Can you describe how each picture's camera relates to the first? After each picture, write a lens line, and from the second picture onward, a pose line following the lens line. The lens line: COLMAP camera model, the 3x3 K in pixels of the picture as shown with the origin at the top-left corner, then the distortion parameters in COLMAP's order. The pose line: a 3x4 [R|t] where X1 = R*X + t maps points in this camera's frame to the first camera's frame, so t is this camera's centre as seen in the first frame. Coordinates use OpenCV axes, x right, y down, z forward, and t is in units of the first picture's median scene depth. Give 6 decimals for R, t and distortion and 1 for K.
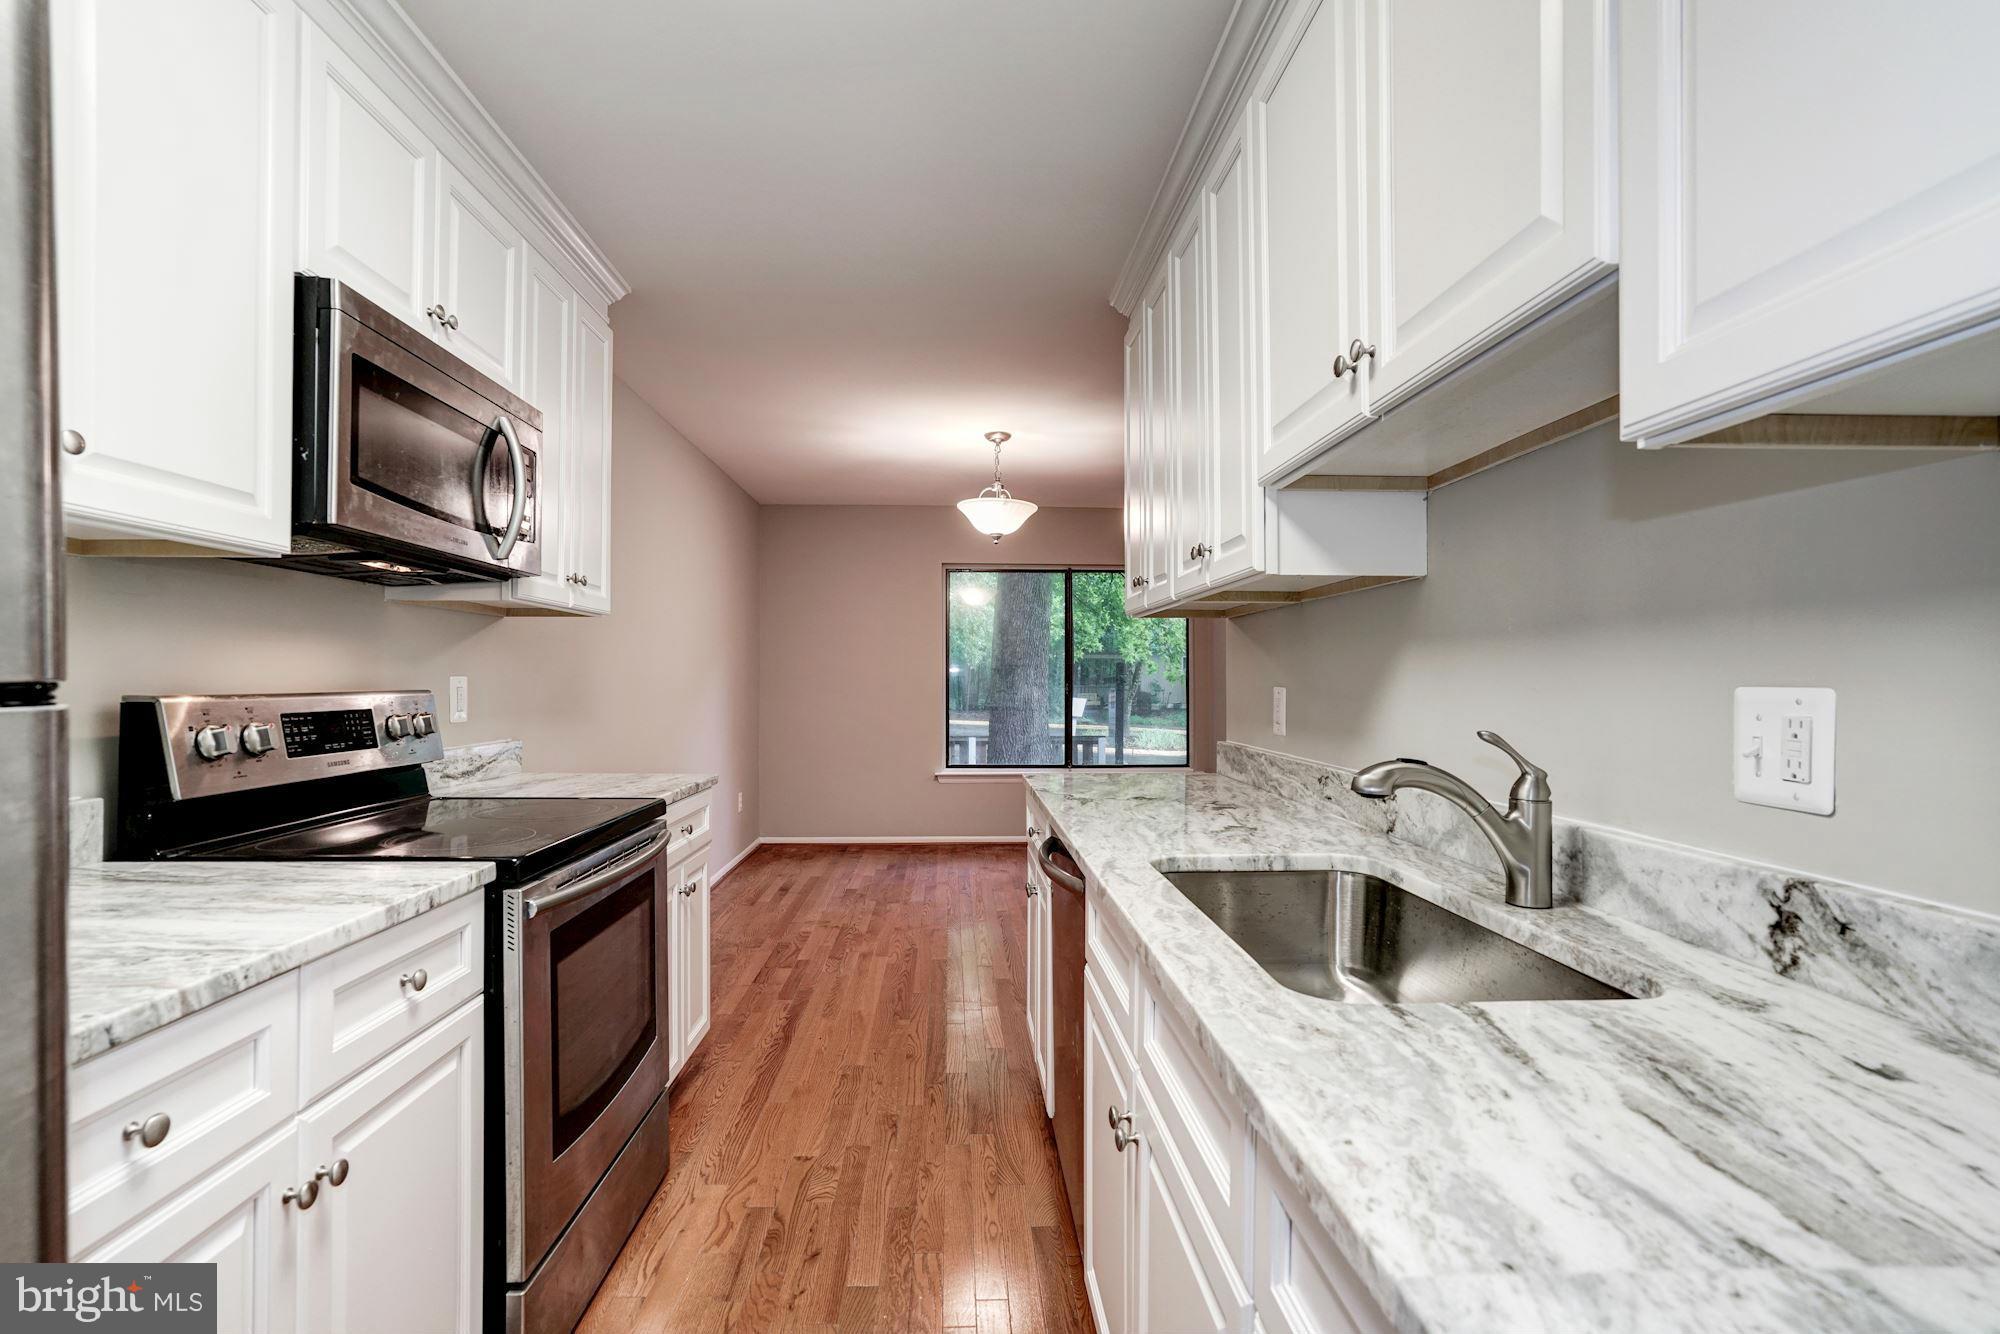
lens RADIAL K [[931.9, 0, 980.4], [0, 931.9, 670.4], [0, 0, 1]] dist [-0.051736, 0.028242]
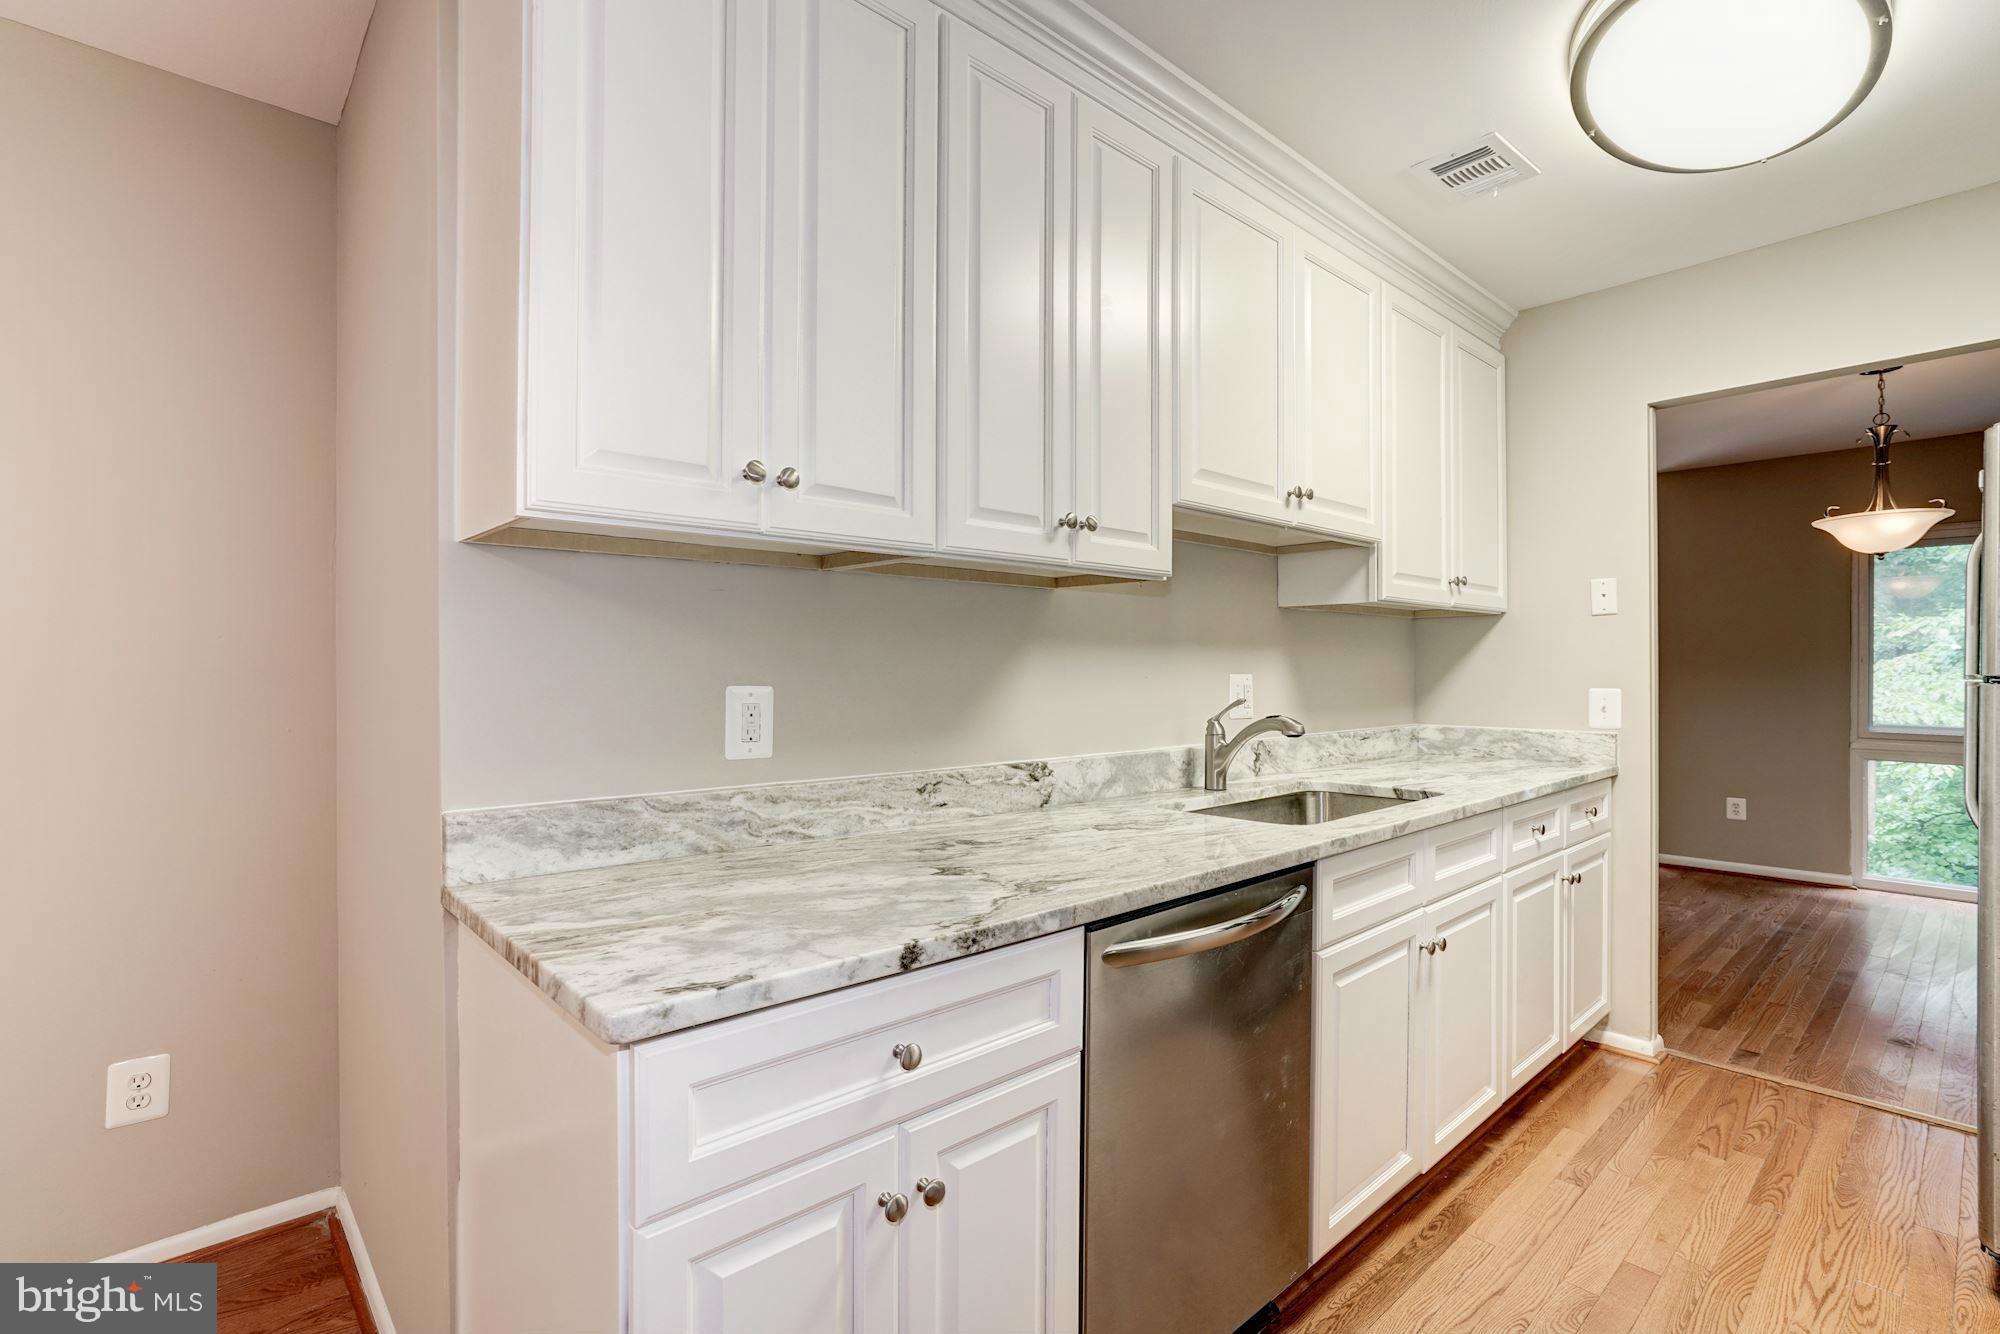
lens RADIAL K [[904.6, 0, 1000.0], [0, 904.6, 667.0], [0, 0, 1]] dist [-0.052236, 0.026053]
pose [[-0.637905, -0.002660, 0.770111, -0.465840], [-0.009086, 0.999950, -0.004072, 0.010503], [-0.770062, -0.009595, -0.637897, 2.114597]]
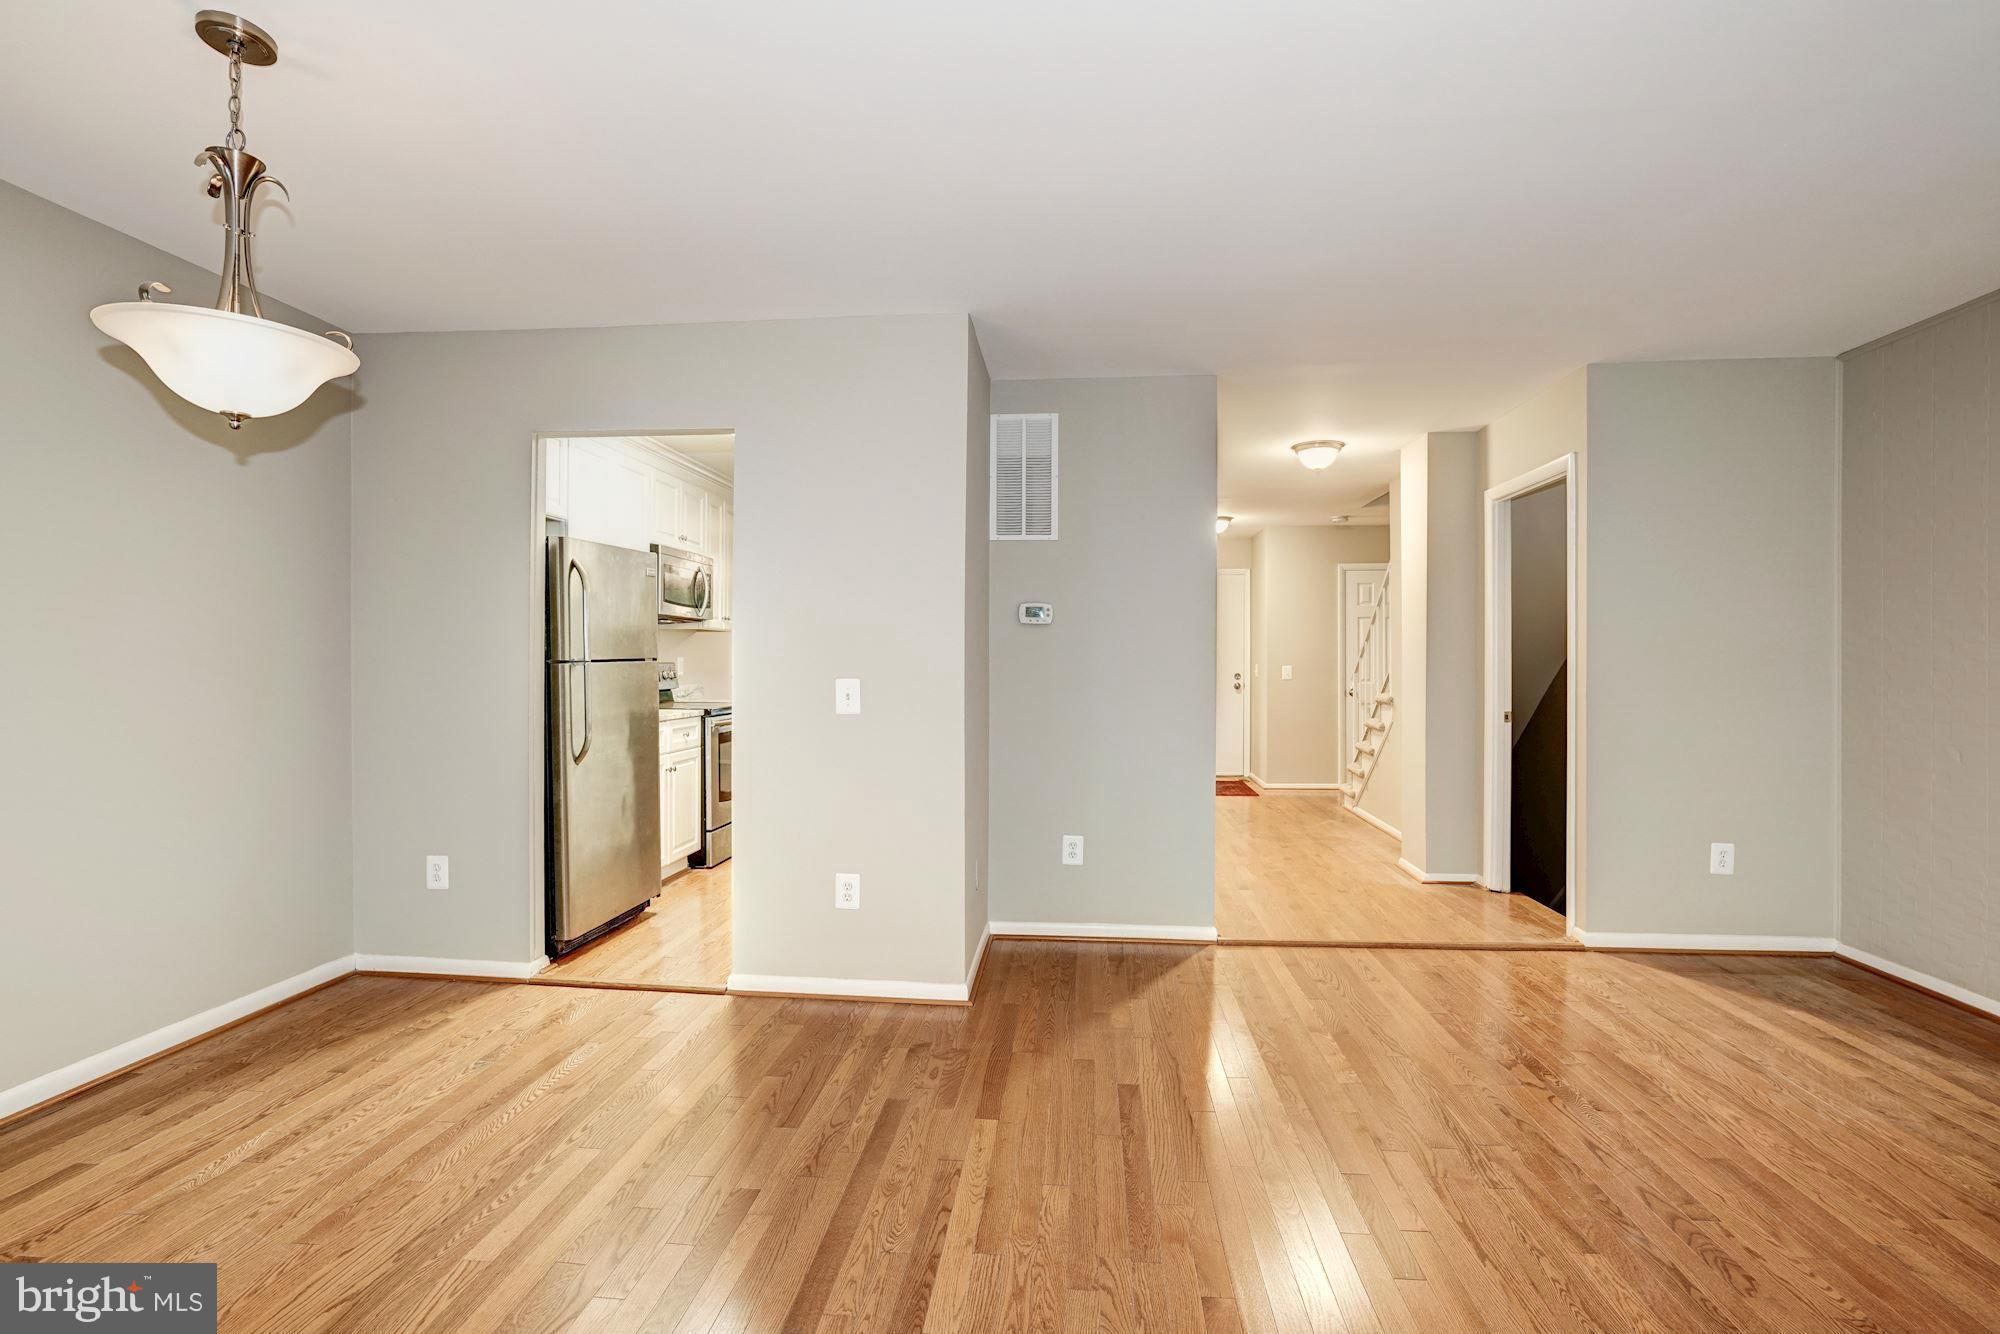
lens RADIAL K [[922.6, 0, 997.5], [0, 922.6, 668.8], [0, 0, 1]] dist [-0.045801, 0.022755]
pose [[0.991906, -0.000718, -0.126975, 1.029635], [0.002798, 0.999865, 0.016207, -0.003619], [0.126946, -0.016431, 0.991773, -2.330607]]
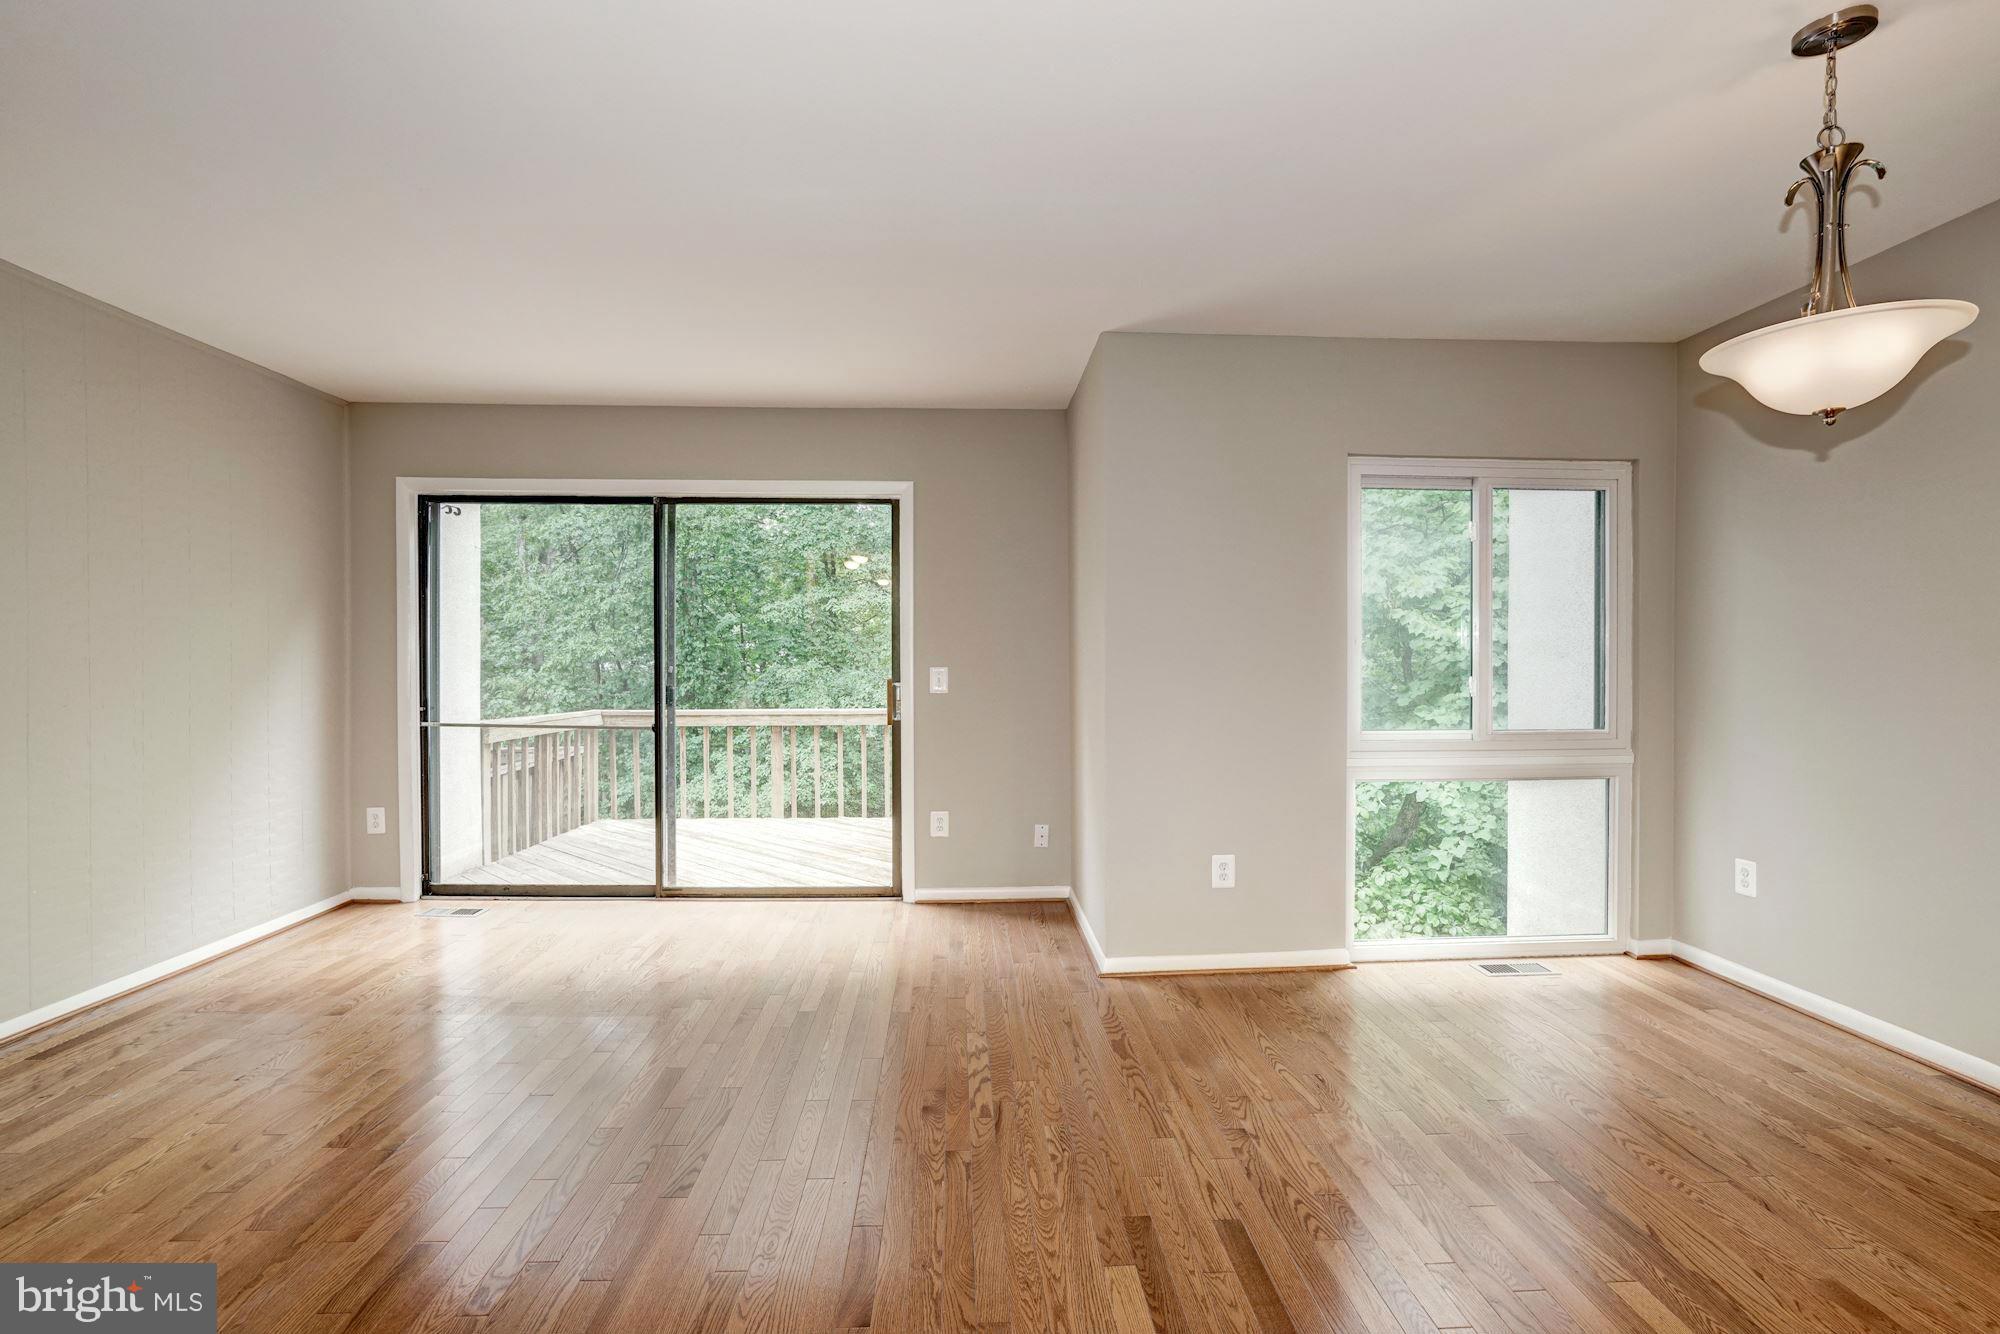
lens RADIAL K [[922.6, 0, 997.5], [0, 922.6, 668.8], [0, 0, 1]] dist [-0.045801, 0.022755]
pose [[-0.999922, -0.002306, -0.012242, 1.000161], [-0.002309, 0.999997, 0.000264, 0.021281], [0.012241, 0.000292, -0.999925, -0.053419]]
